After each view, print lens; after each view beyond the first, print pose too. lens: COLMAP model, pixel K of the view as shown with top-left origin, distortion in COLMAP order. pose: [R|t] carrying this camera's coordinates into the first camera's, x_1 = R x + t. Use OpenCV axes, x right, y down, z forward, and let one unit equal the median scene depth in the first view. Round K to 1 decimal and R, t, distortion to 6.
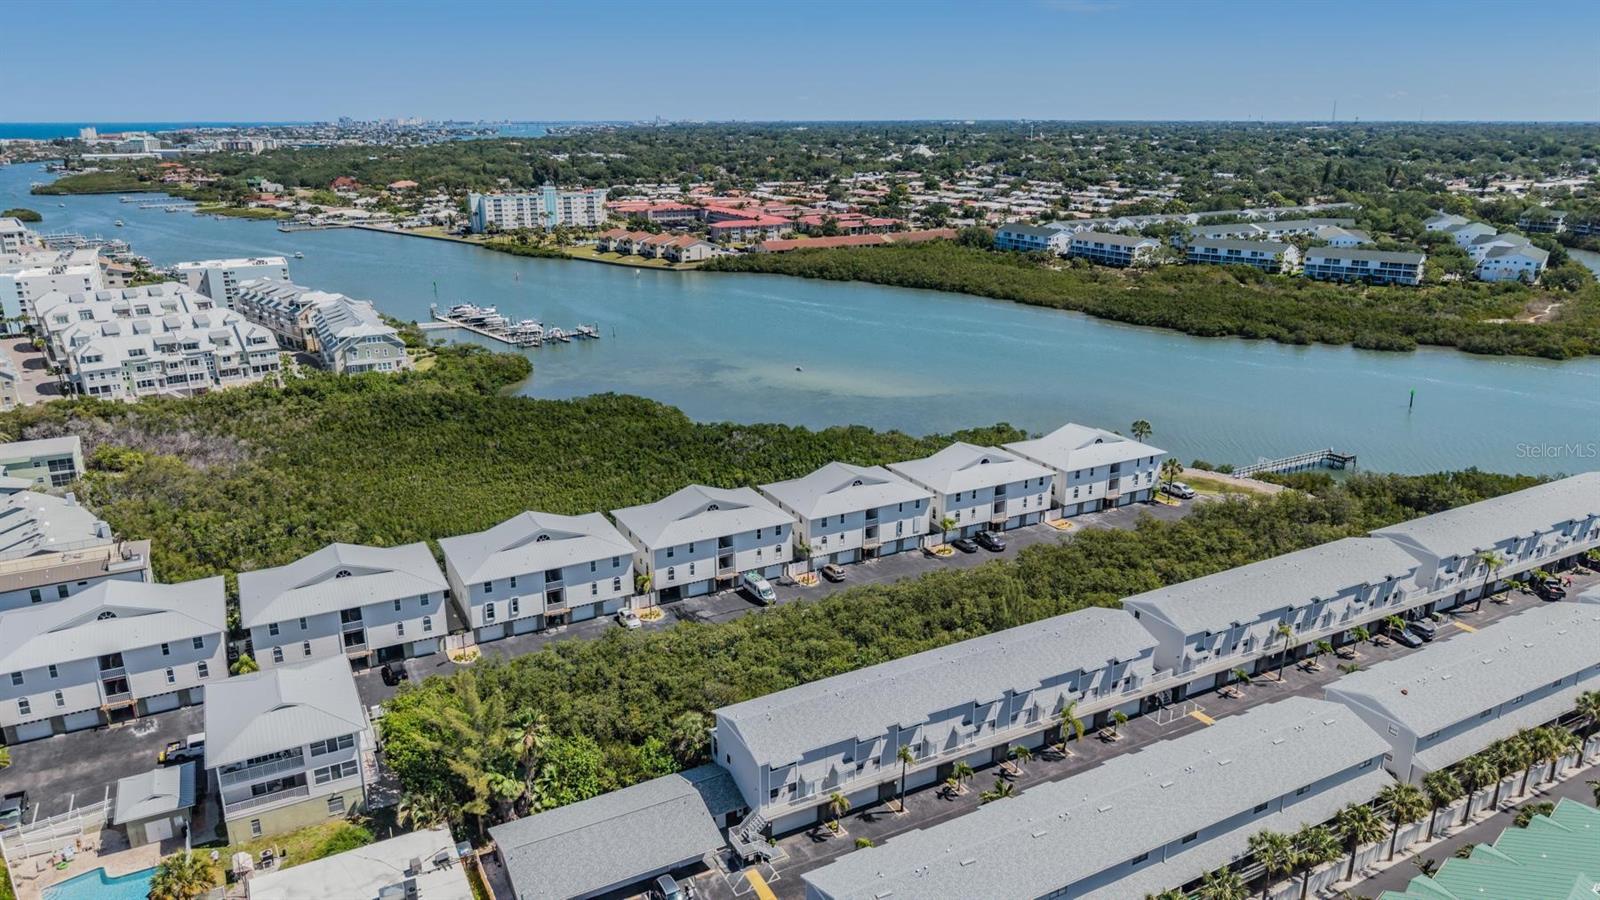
lens RADIAL K [[1051.6, 0, 801.1], [0, 1051.6, 479.6], [0, 0, 1]] dist [0.068035, -0.083095]
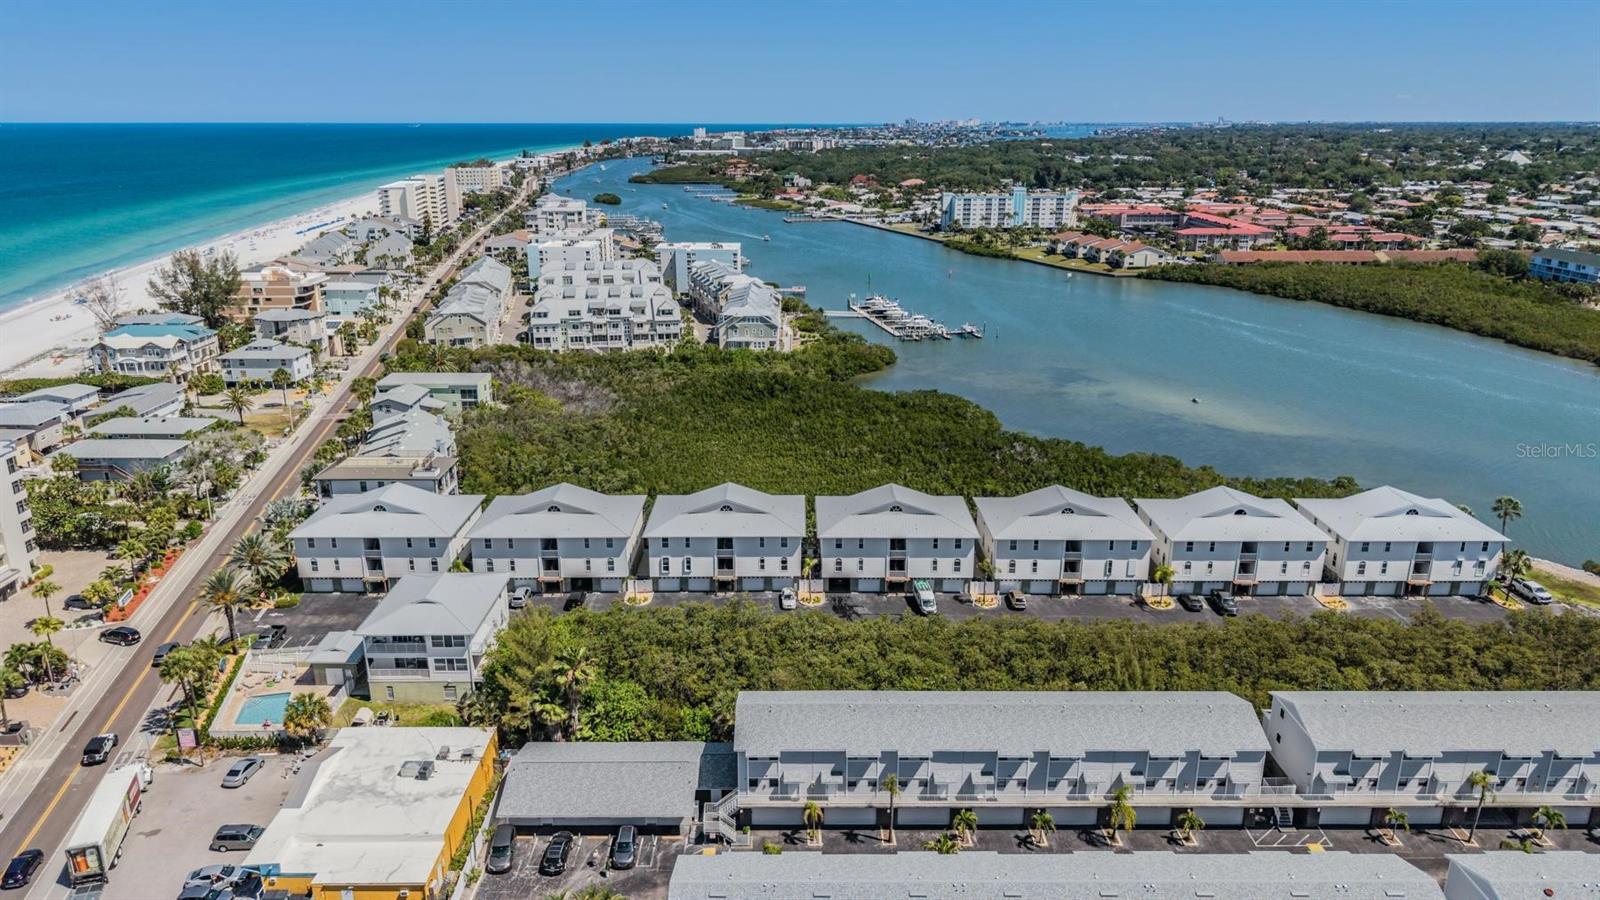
lens RADIAL K [[1051.6, 0, 801.1], [0, 1051.6, 479.6], [0, 0, 1]] dist [0.068035, -0.083095]
pose [[0.885593, 0.152637, -0.438665, 0.153522], [-0.153135, 0.987603, 0.034490, -0.012088], [0.438491, 0.036631, 0.897989, 0.036303]]
